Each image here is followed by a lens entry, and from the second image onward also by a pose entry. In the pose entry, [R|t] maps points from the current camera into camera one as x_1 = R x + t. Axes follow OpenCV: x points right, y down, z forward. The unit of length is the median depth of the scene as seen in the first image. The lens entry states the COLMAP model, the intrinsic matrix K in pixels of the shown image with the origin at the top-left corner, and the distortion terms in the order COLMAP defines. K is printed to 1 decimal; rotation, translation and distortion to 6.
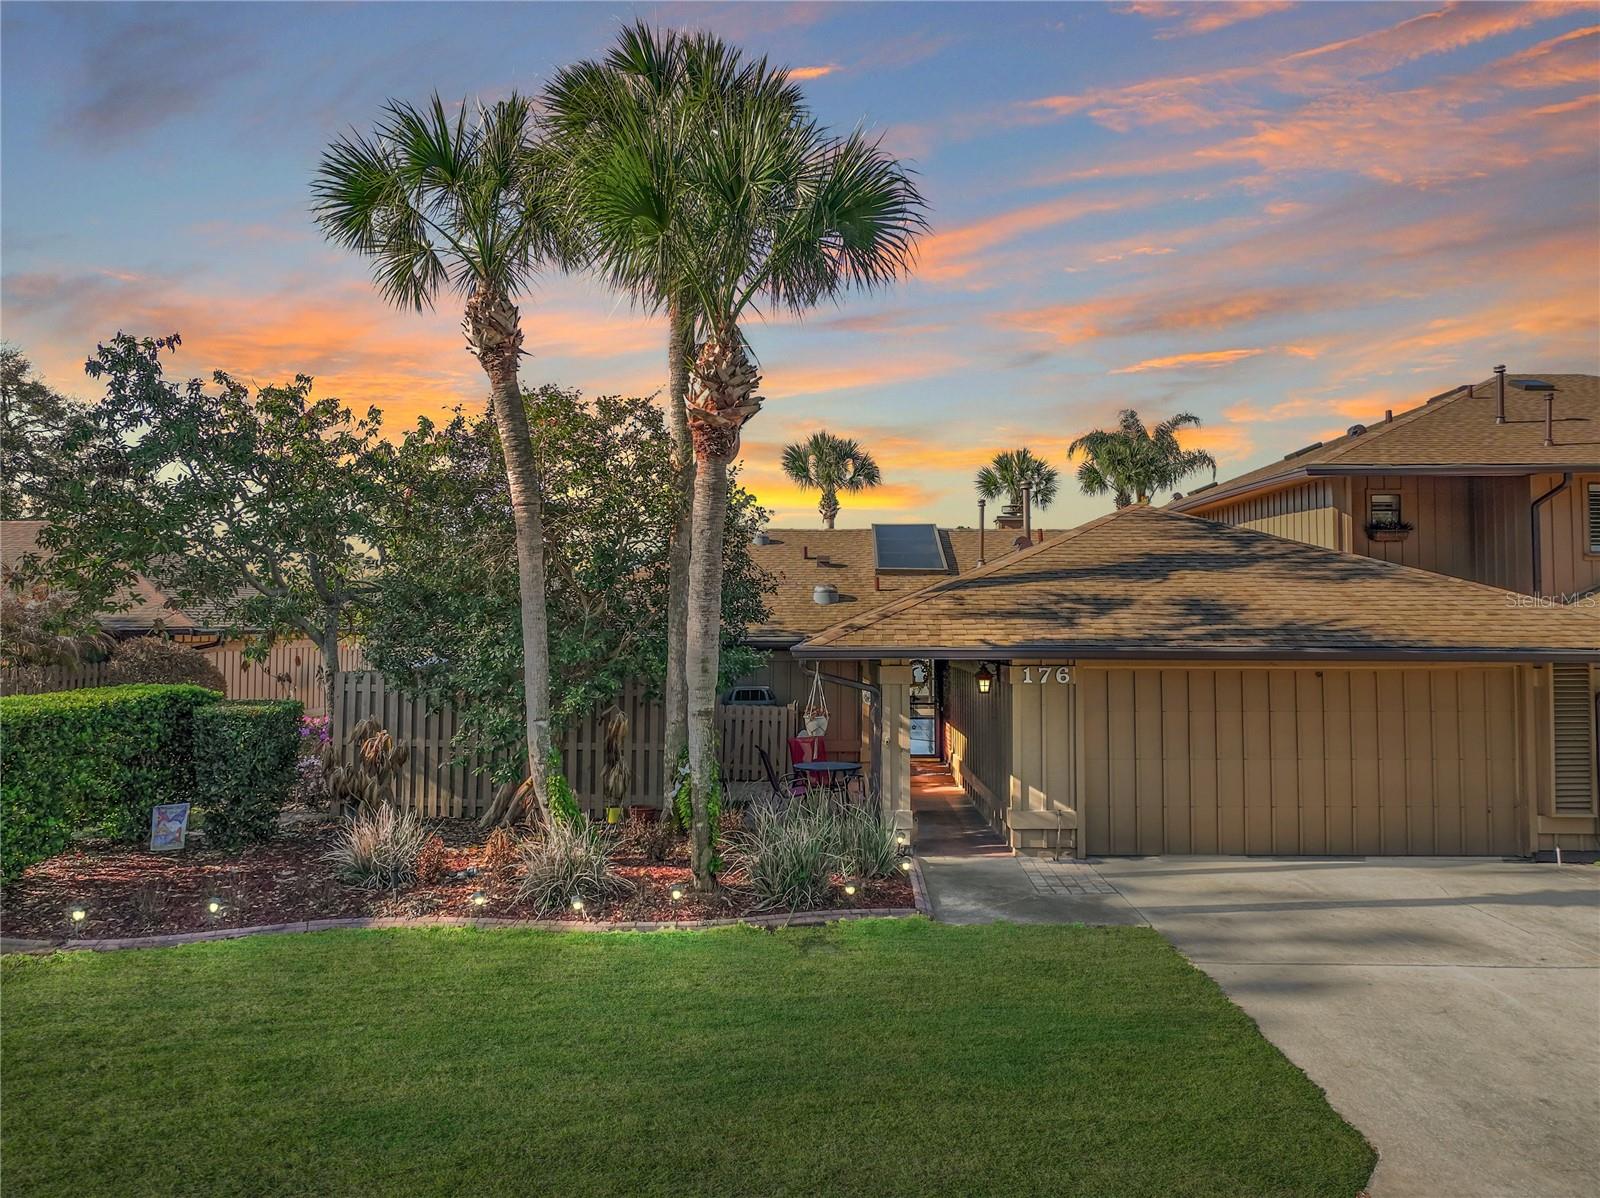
lens RADIAL K [[1114.2, 0, 800.0], [0, 1114.2, 599.0], [0, 0, 1]] dist [0.000071, -0.000023]
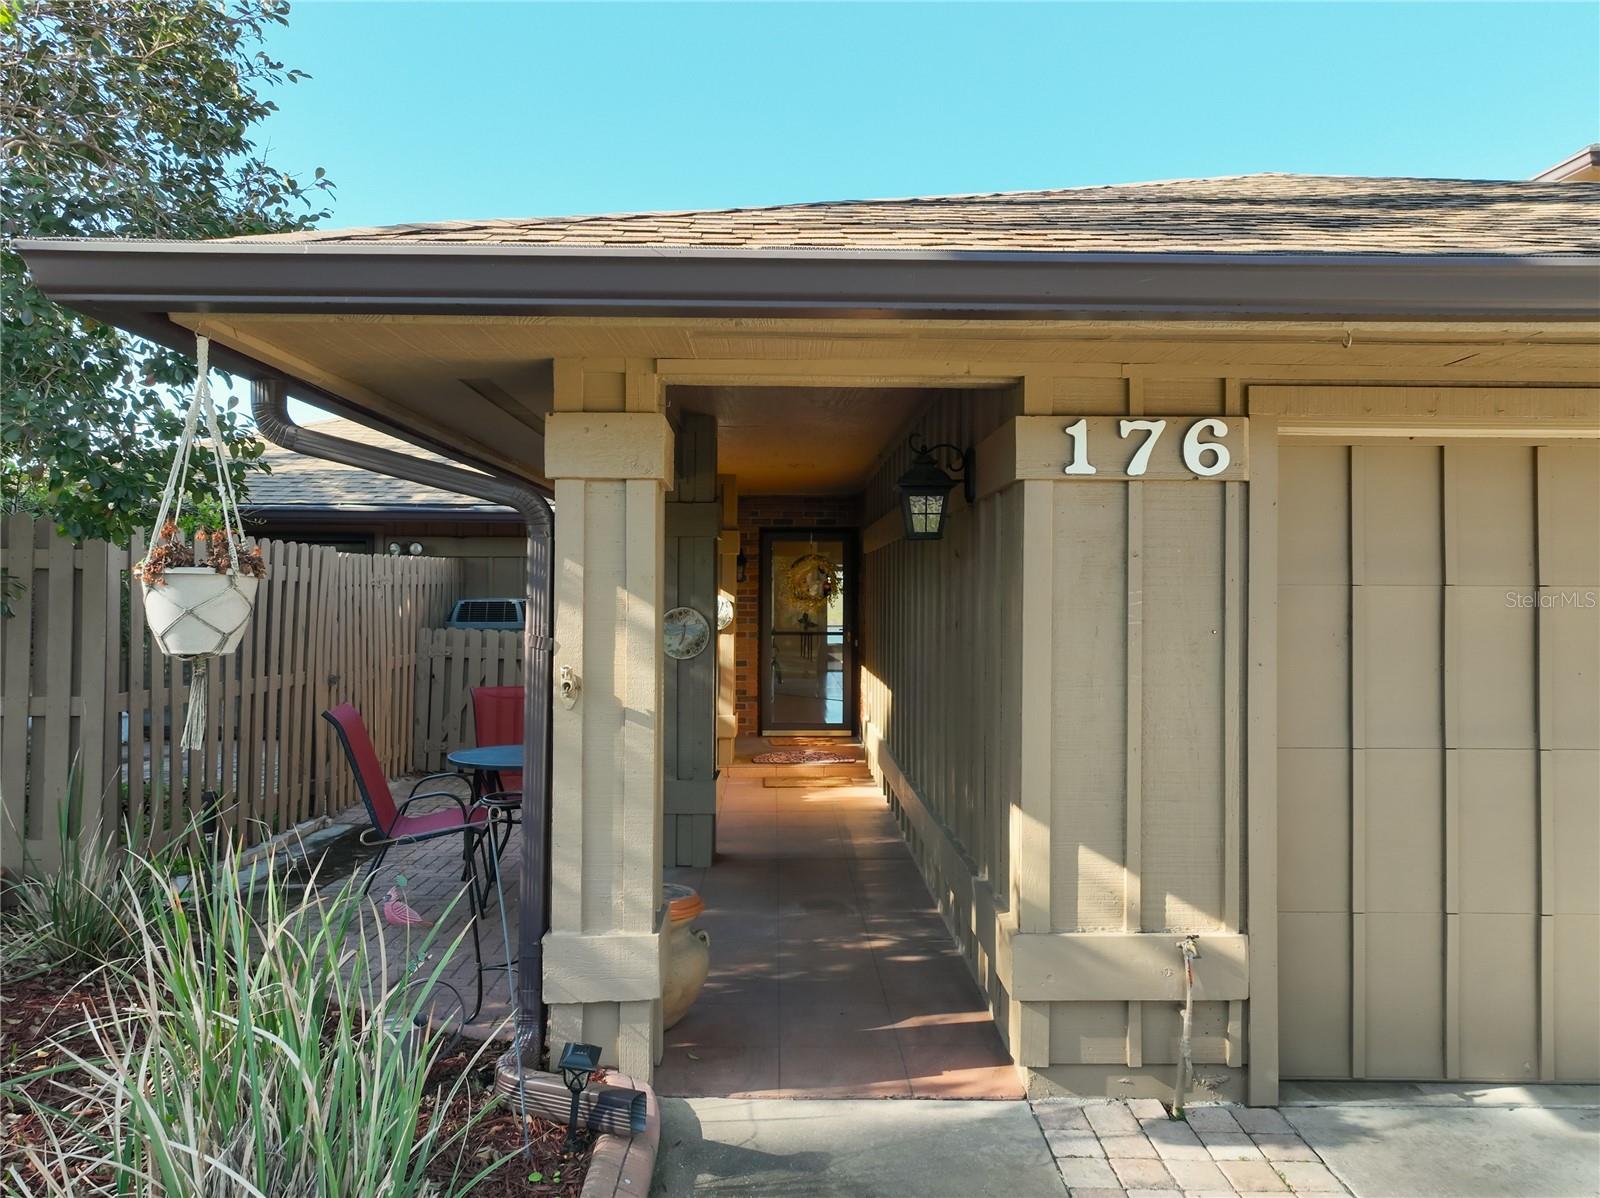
lens RADIAL K [[1114.2, 0, 800.0], [0, 1114.2, 599.0], [0, 0, 1]] dist [0.000071, -0.000023]
pose [[0.999089, 0.005234, 0.042348, 0.119997], [-0.006553, 0.999496, 0.031067, 0.095074], [-0.042164, -0.031317, 0.998620, 0.705533]]
